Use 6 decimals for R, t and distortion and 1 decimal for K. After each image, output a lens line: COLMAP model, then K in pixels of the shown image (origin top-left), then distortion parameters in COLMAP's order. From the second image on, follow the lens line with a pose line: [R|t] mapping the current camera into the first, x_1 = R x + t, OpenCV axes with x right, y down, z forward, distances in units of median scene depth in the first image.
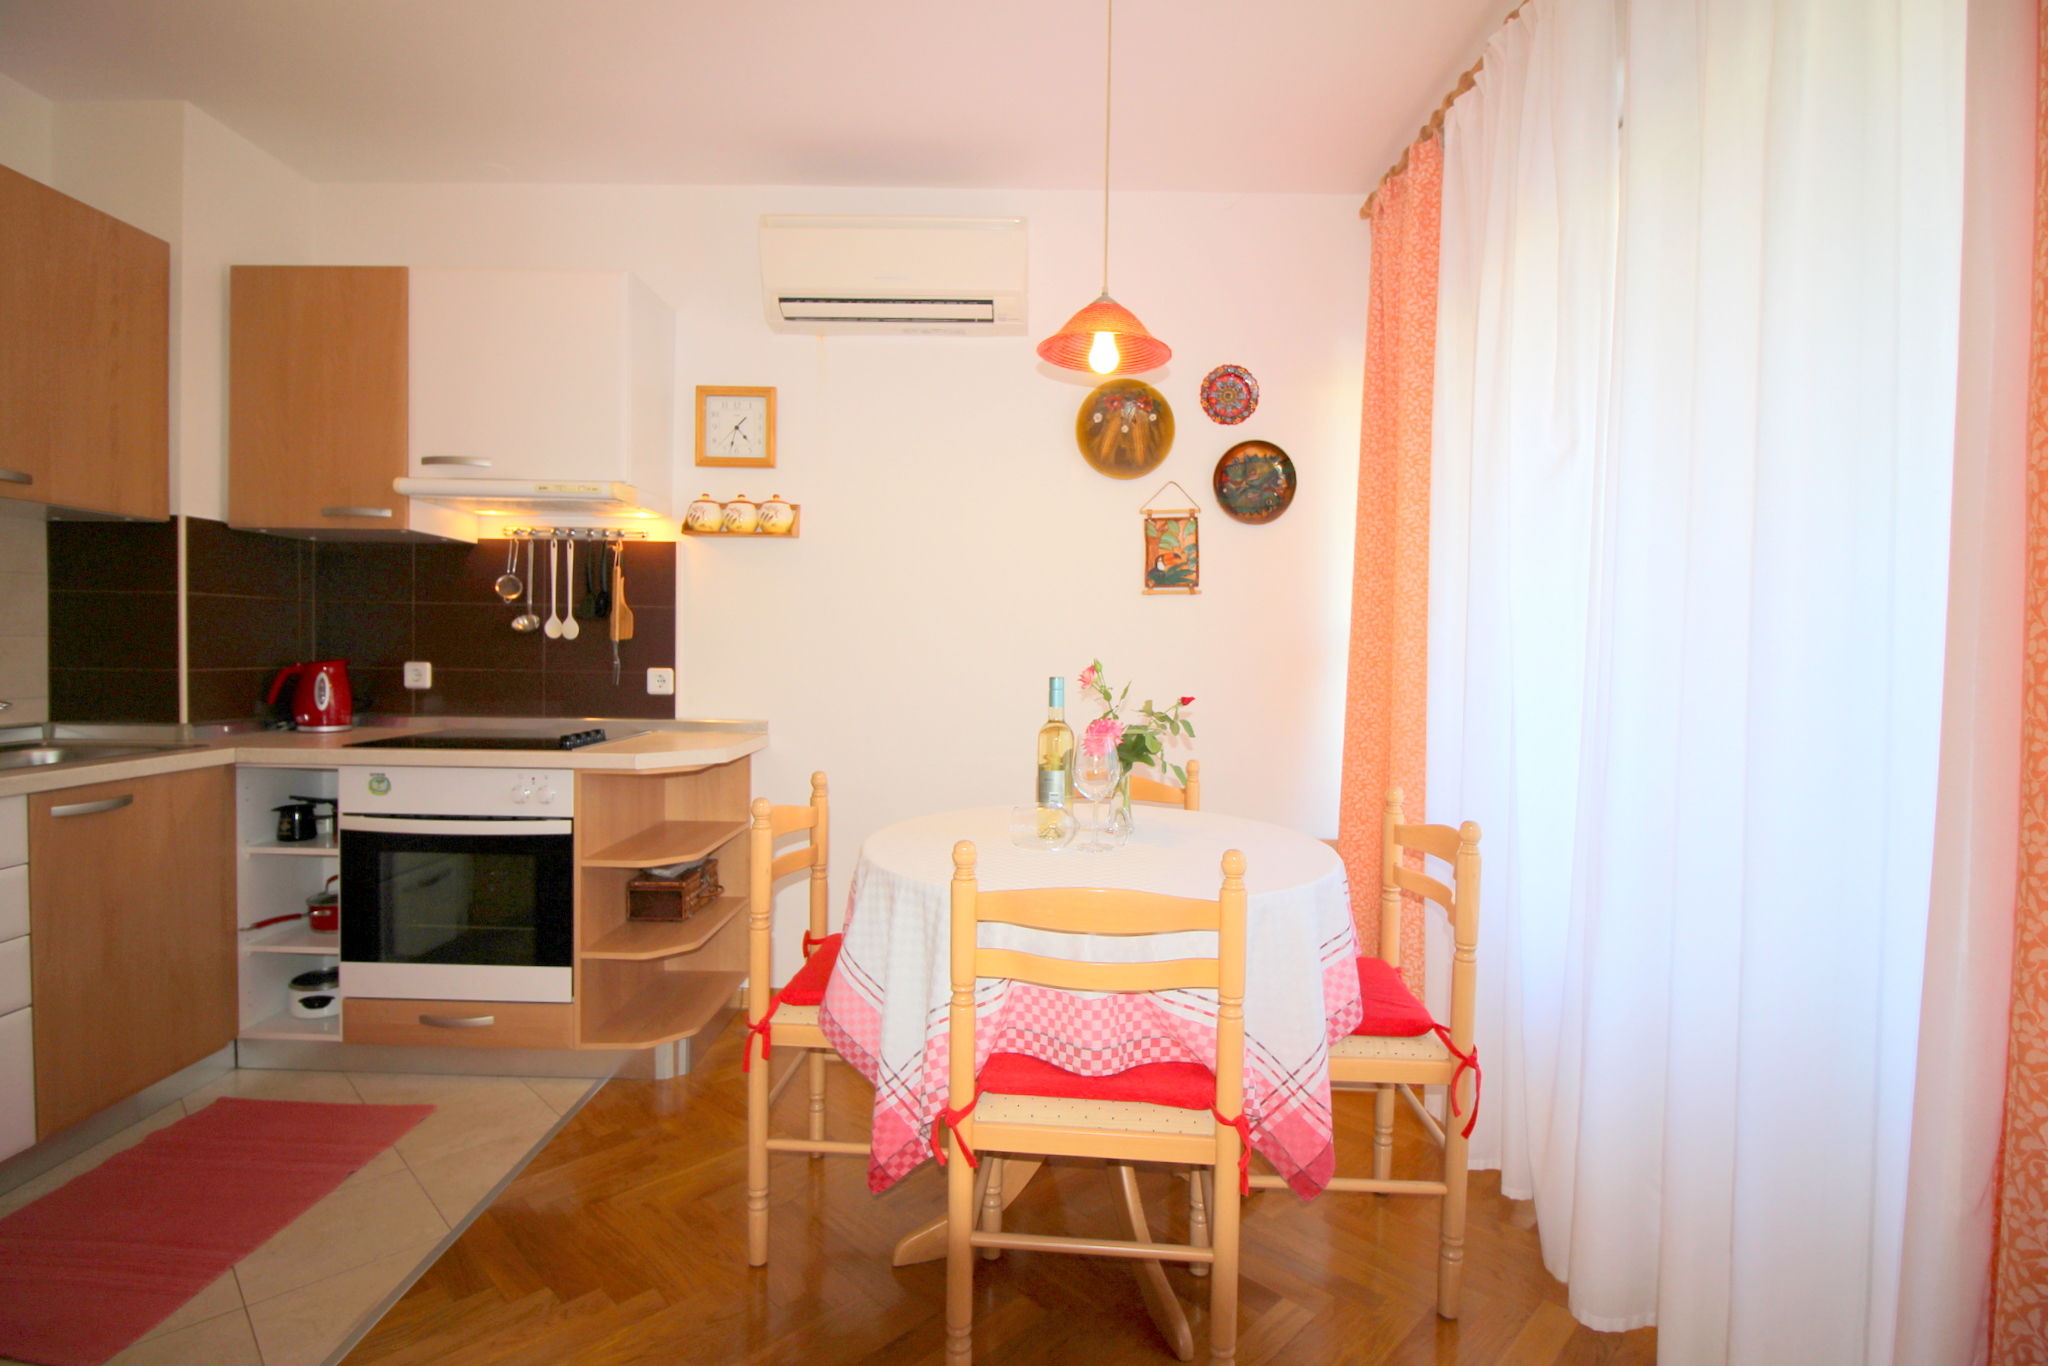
lens RADIAL K [[989.9, 0, 1028.9], [0, 989.9, 674.2], [0, 0, 1]] dist [-0.013411, -0.001966]
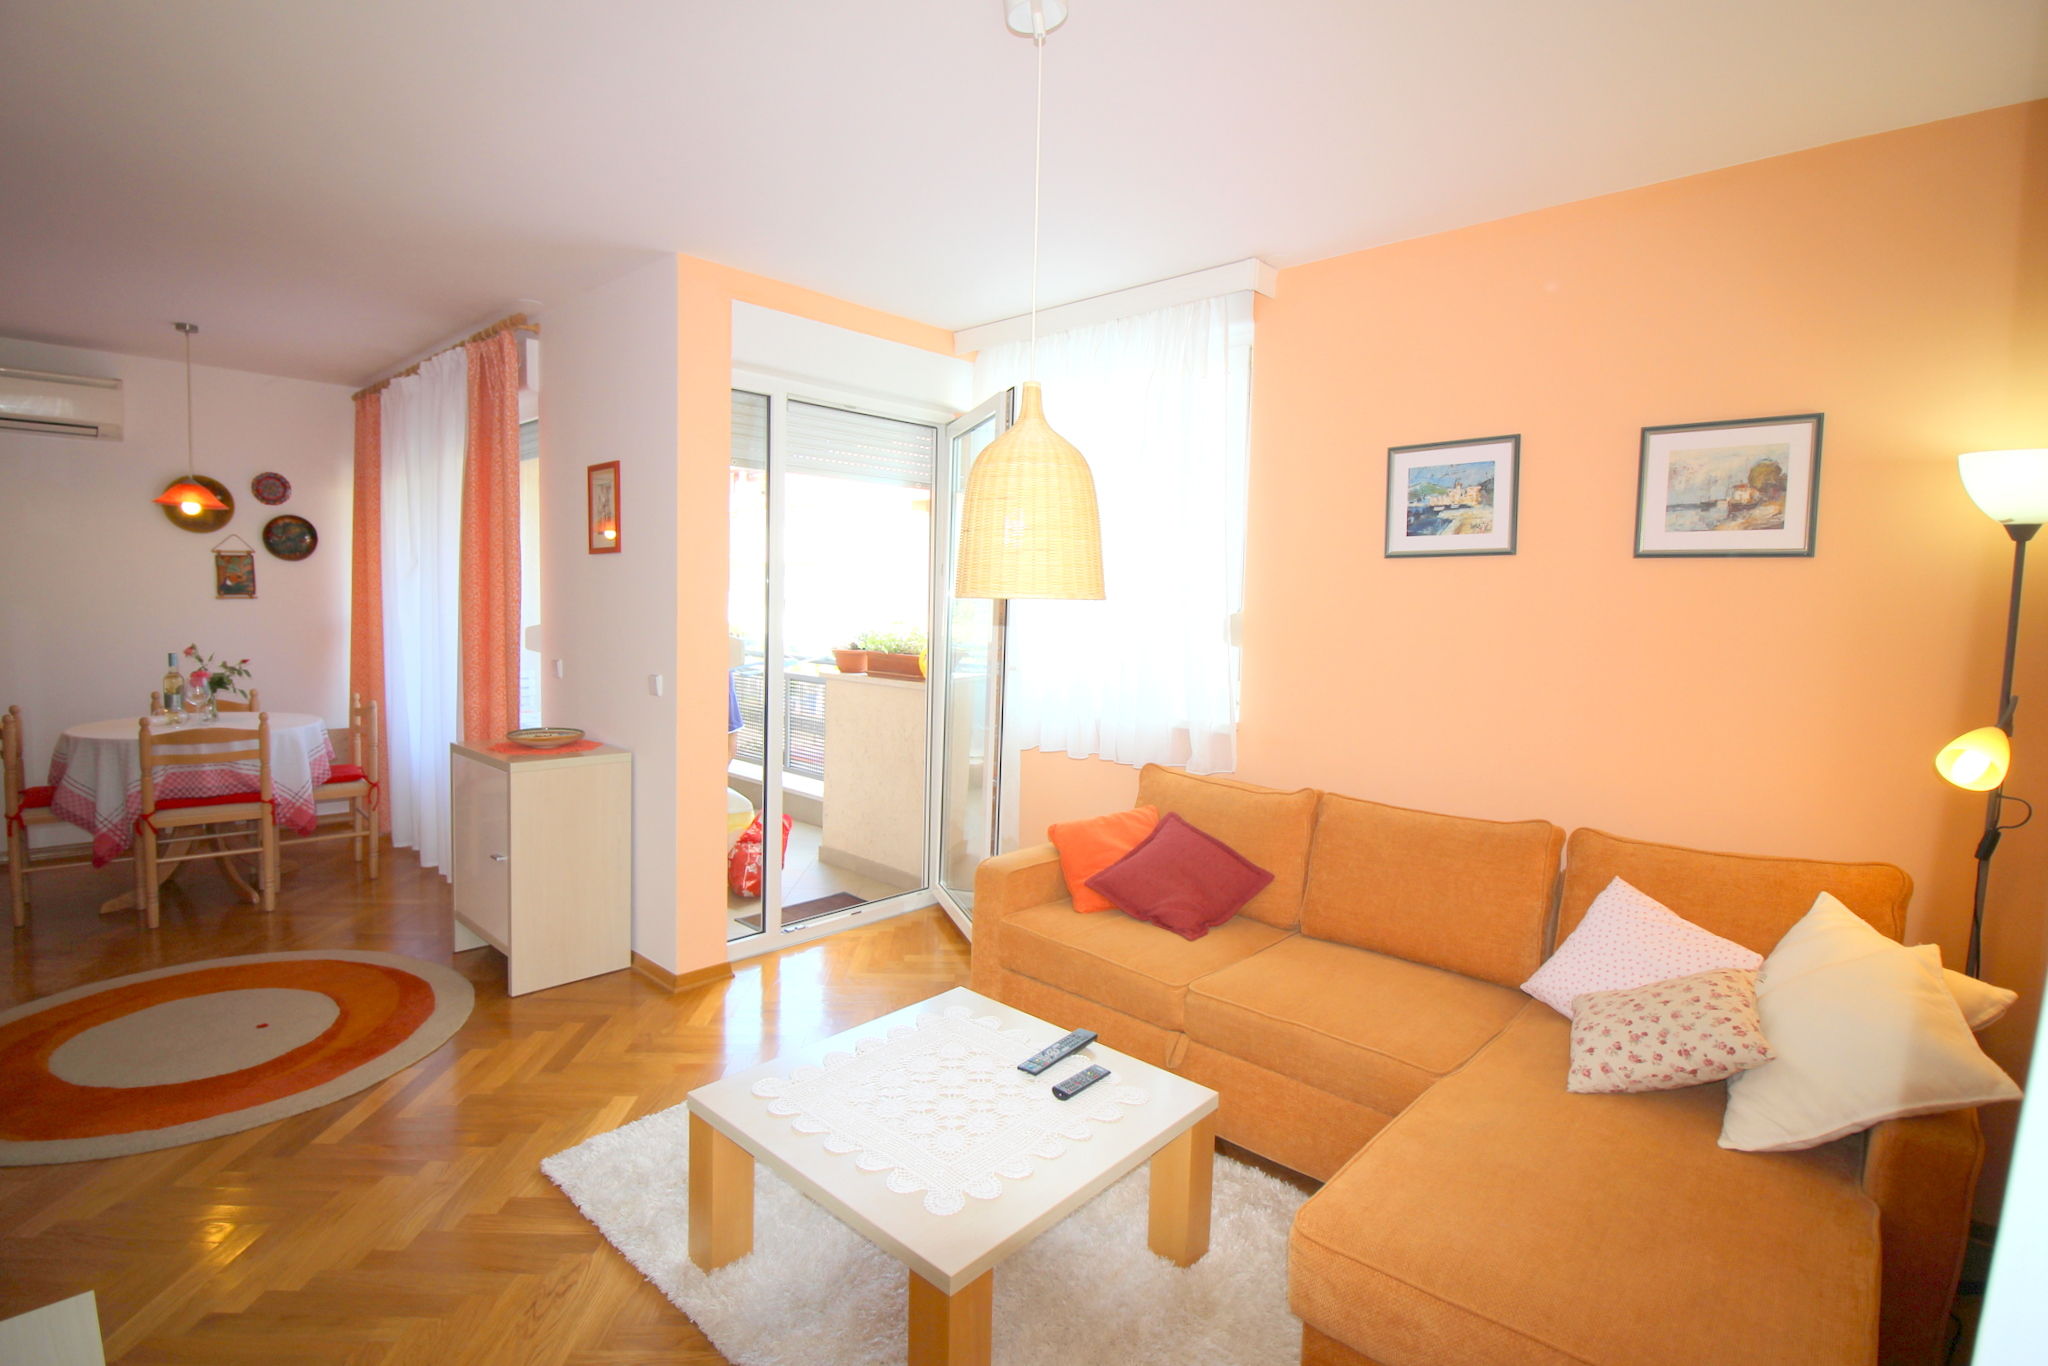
lens RADIAL K [[989.9, 0, 1028.9], [0, 989.9, 674.2], [0, 0, 1]] dist [-0.013411, -0.001966]
pose [[0.688202, -0.049791, 0.723808, -0.160383], [0.003313, 0.997848, 0.065493, -0.057737], [-0.725511, -0.042674, 0.686886, -1.269441]]
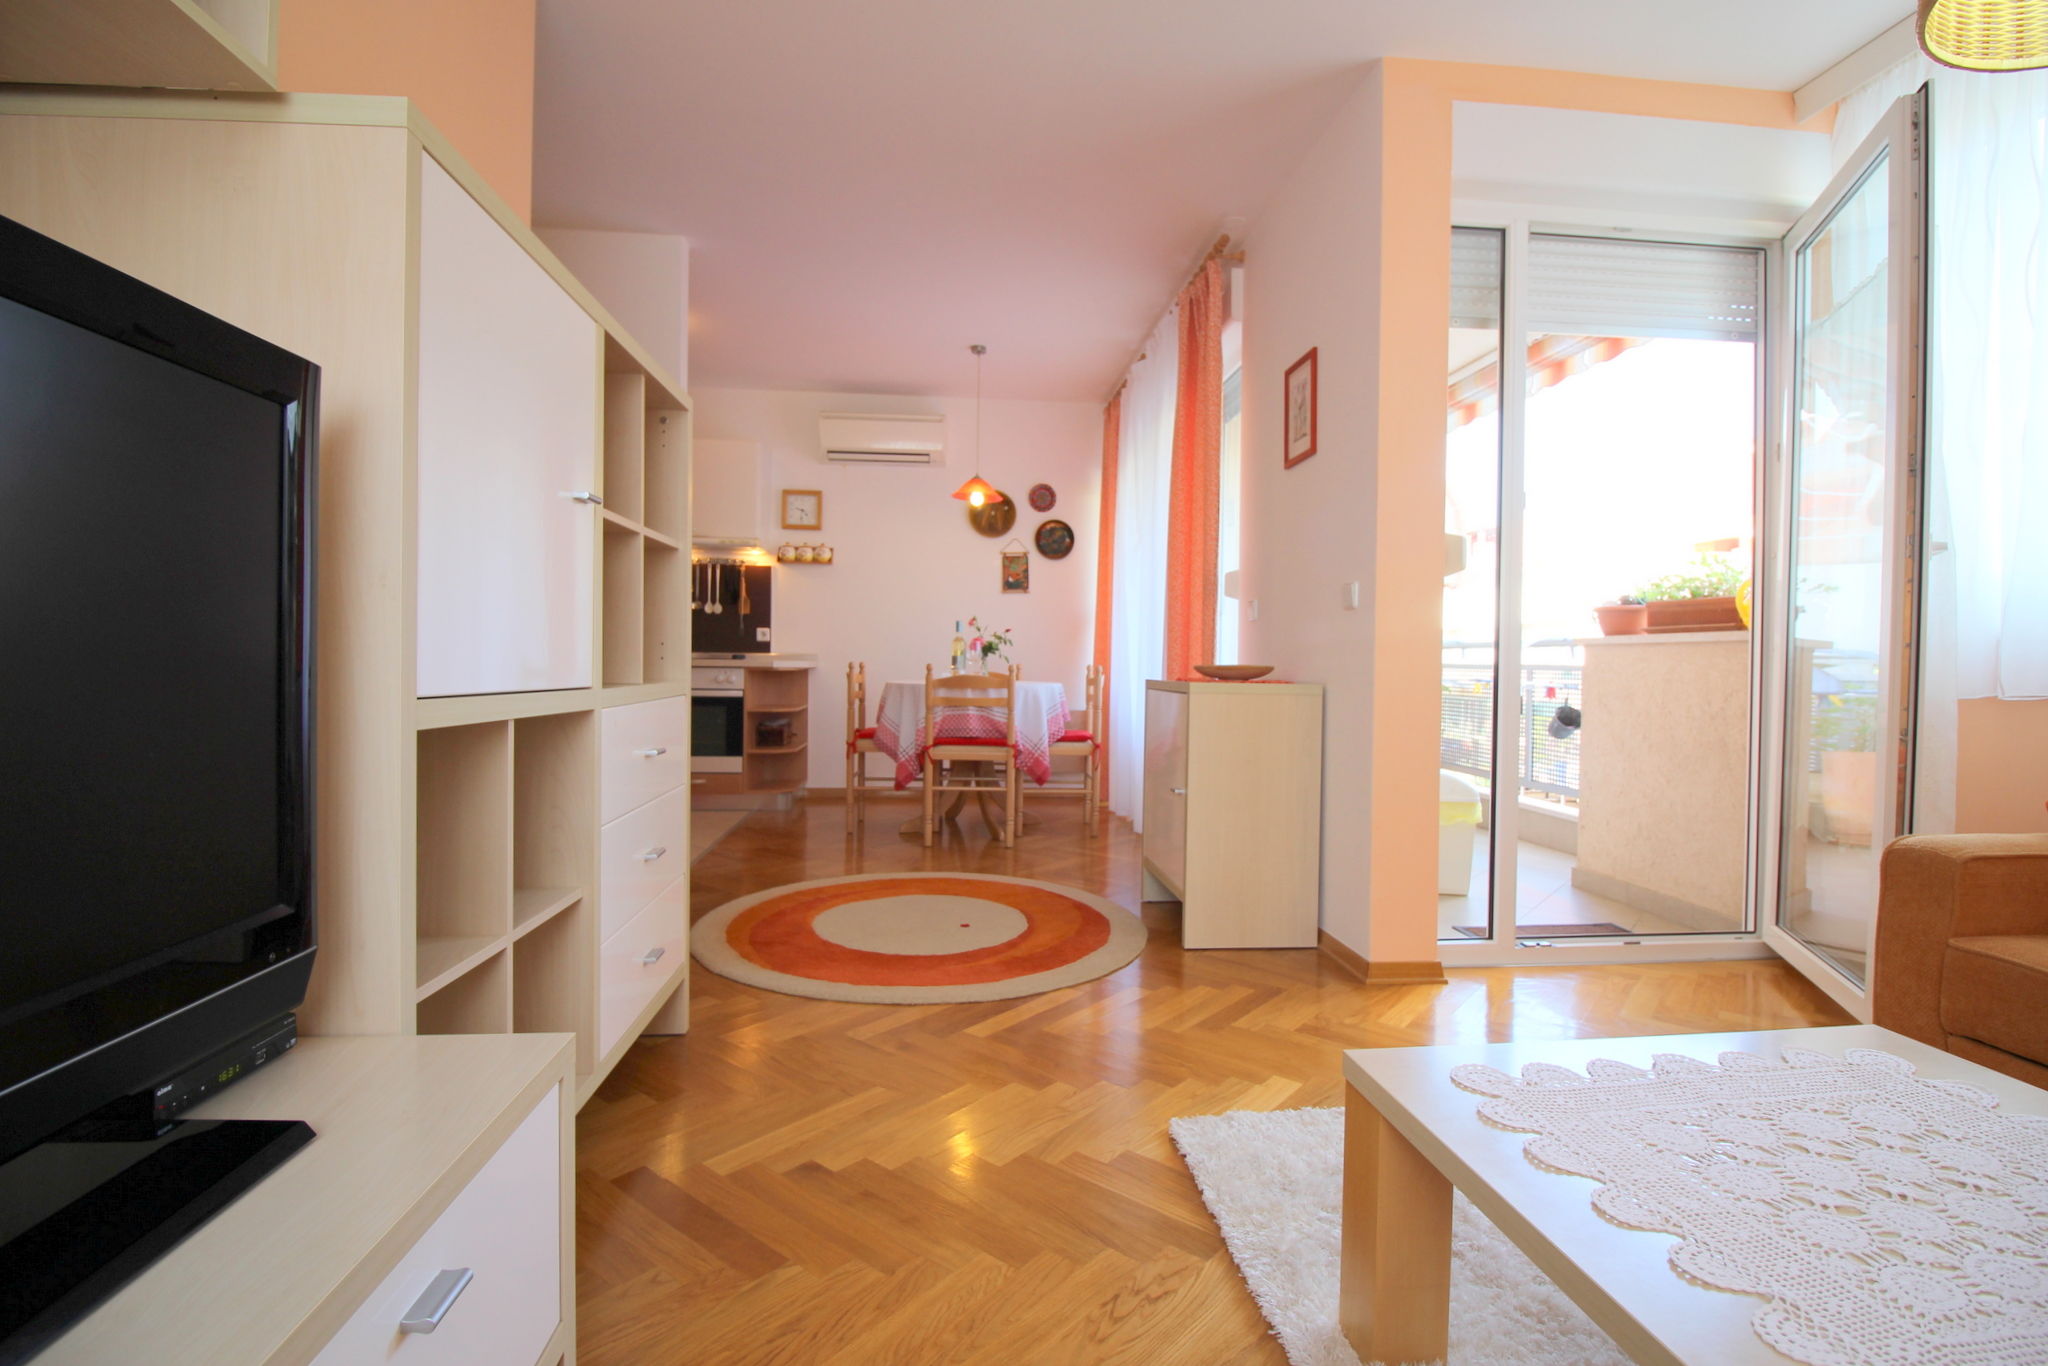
lens RADIAL K [[973.3, 0, 1032.1], [0, 973.3, 663.7], [0, 0, 1]] dist [-0.000581, -0.000662]
pose [[0.995335, -0.001206, 0.096474, -0.018547], [0.003432, 0.999732, -0.022907, 0.116821], [-0.096421, 0.023131, 0.995072, -1.055050]]
